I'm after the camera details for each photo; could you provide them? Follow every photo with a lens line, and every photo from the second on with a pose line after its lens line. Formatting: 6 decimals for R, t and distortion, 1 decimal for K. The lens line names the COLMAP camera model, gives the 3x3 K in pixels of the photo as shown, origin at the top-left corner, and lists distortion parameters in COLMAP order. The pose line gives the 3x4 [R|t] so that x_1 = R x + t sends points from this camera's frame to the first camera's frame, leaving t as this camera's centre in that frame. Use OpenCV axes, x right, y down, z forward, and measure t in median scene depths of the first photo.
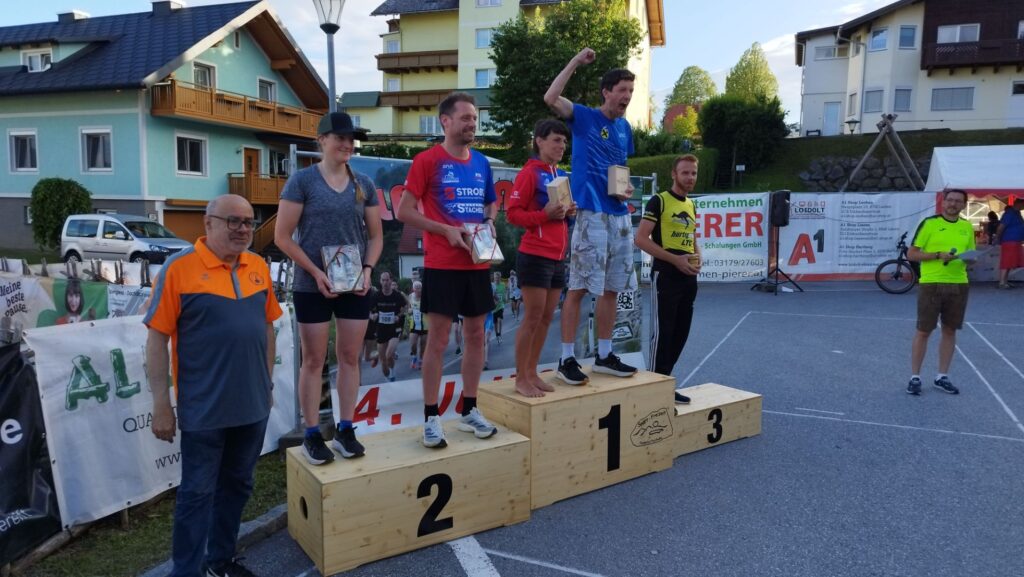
lens RADIAL K [[739.5, 0, 511.0], [0, 739.5, 289.2], [0, 0, 1]] dist [0.006768, 0.005708]
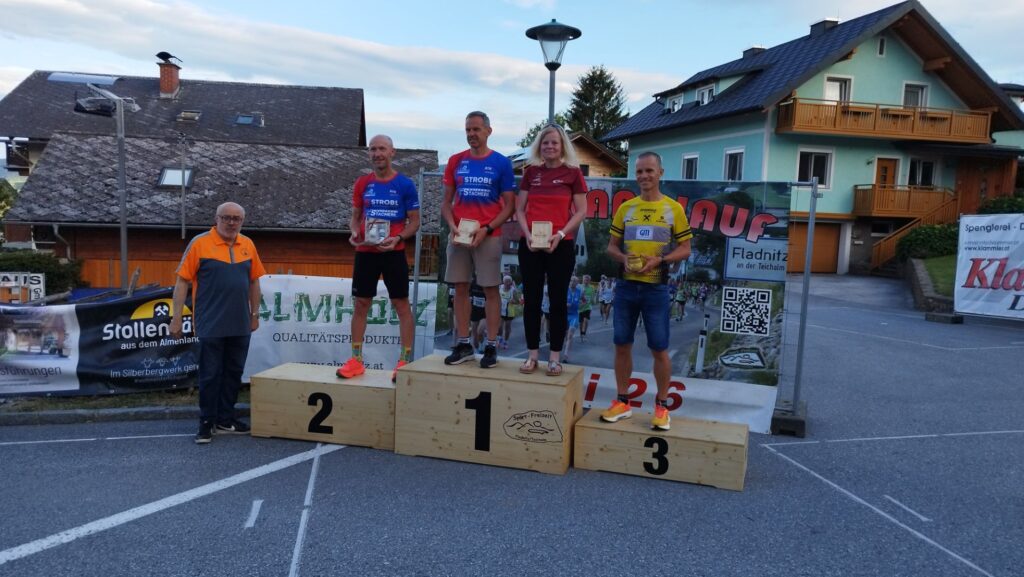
lens RADIAL K [[741.4, 0, 510.7], [0, 741.4, 293.9], [0, 0, 1]] dist [0.009224, 0.002718]
pose [[0.580581, 0.094389, -0.808713, 0.691449], [-0.104081, 0.993713, 0.041260, -0.025399], [0.807522, 0.060217, 0.586755, 0.247119]]
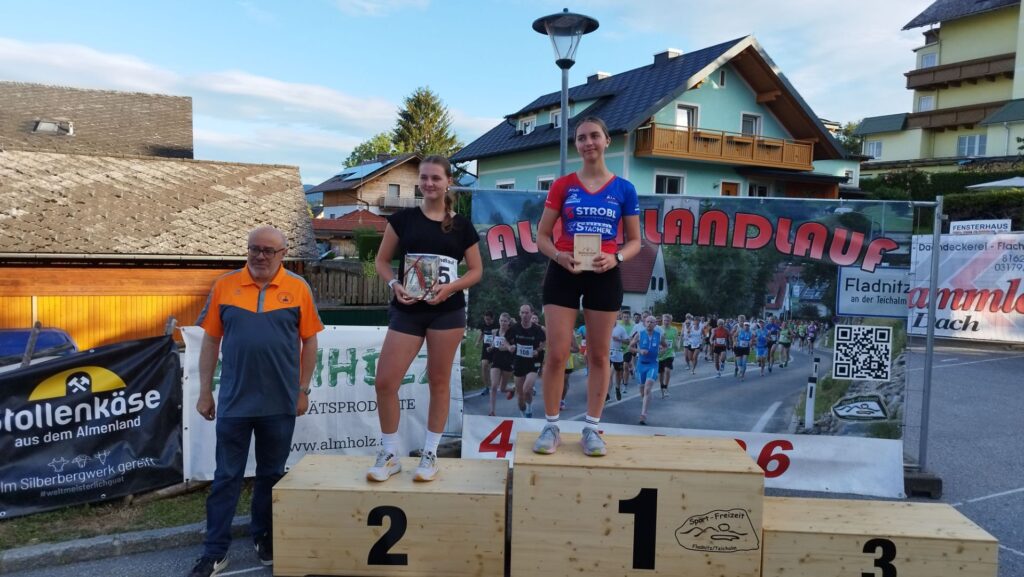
lens RADIAL K [[739.5, 0, 511.0], [0, 739.5, 289.2], [0, 0, 1]] dist [0.006768, 0.005708]
pose [[0.763003, 0.052064, -0.644295, 0.351963], [-0.081062, 0.996589, -0.015465, -0.021419], [0.641293, 0.064027, 0.764620, 0.186284]]
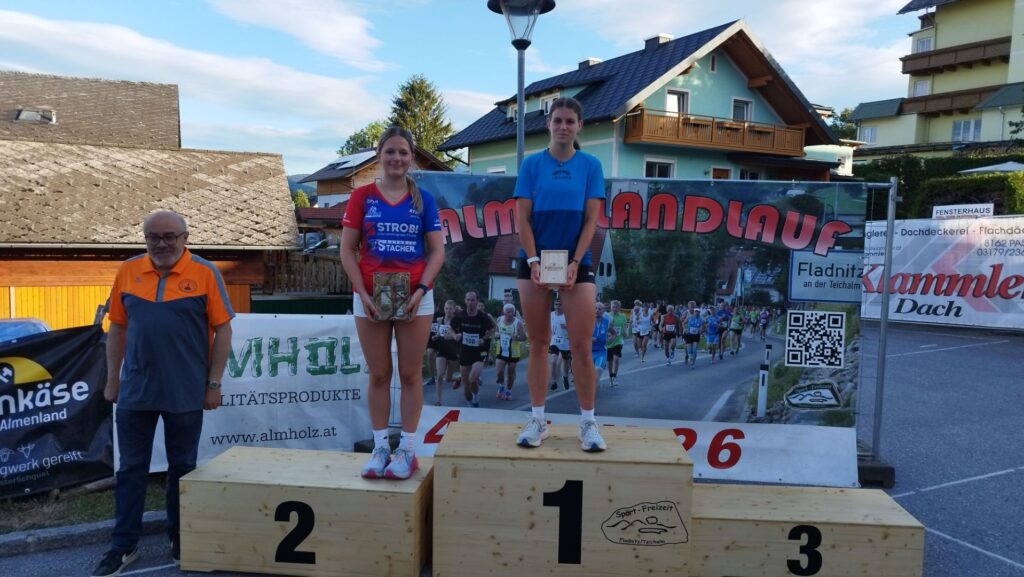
lens RADIAL K [[739.5, 0, 511.0], [0, 739.5, 289.2], [0, 0, 1]] dist [0.006768, 0.005708]
pose [[0.763908, 0.058246, -0.642691, 0.380628], [-0.075994, 0.997108, 0.000039, -0.023956], [0.640835, 0.048811, 0.766126, 0.237930]]
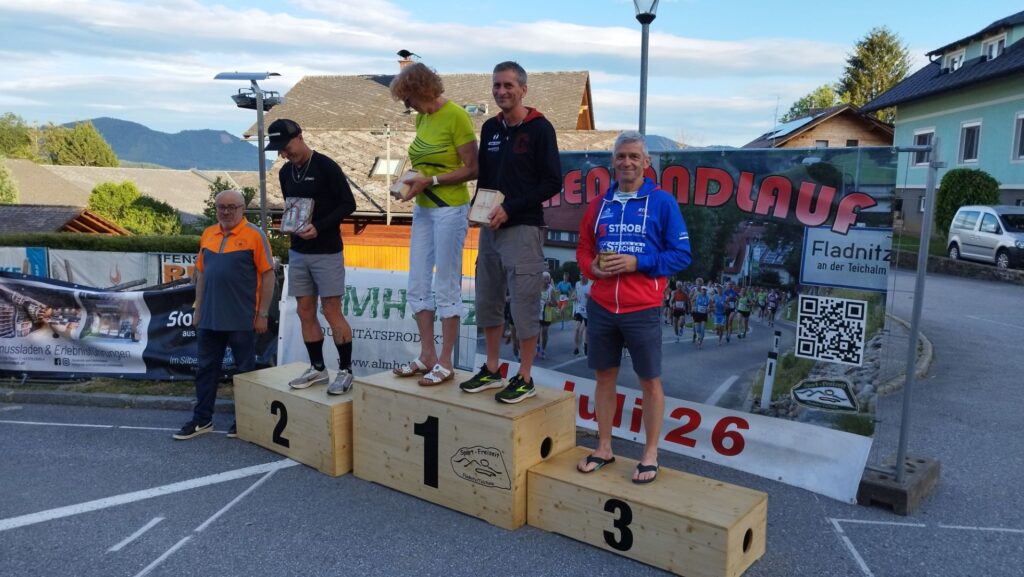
lens RADIAL K [[743.7, 0, 509.6], [0, 743.7, 291.7], [0, 0, 1]] dist [0.009539, 0.003506]
pose [[0.266485, 0.121188, -0.956190, 0.676933], [-0.107368, 0.989622, 0.095502, -0.061246], [0.957840, 0.077214, 0.276731, 0.547287]]
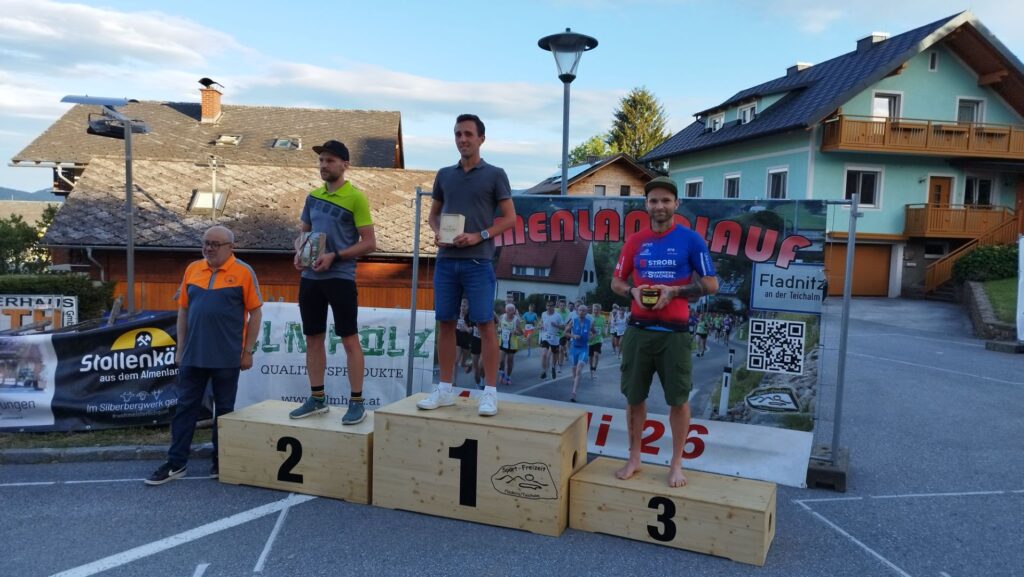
lens RADIAL K [[740.3, 0, 511.8], [0, 740.3, 291.4], [0, 0, 1]] dist [0.008995, 0.002970]
pose [[0.533018, 0.069386, -0.843254, 0.646644], [-0.104858, 0.994366, 0.015540, -0.037711], [0.839581, 0.080139, 0.537290, 0.336040]]
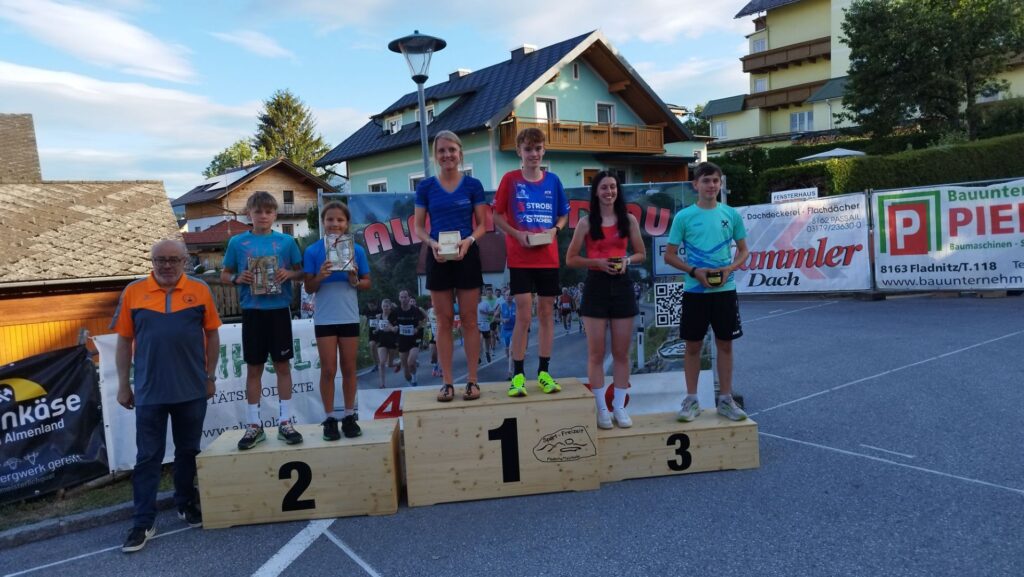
lens RADIAL K [[741.8, 0, 512.0], [0, 741.8, 288.5], [0, 0, 1]] dist [0.011657, -0.003636]
pose [[0.857135, -0.016397, -0.514830, 0.449115], [0.009840, 0.999832, -0.015461, -0.005199], [0.514997, 0.008186, 0.857153, 0.076903]]
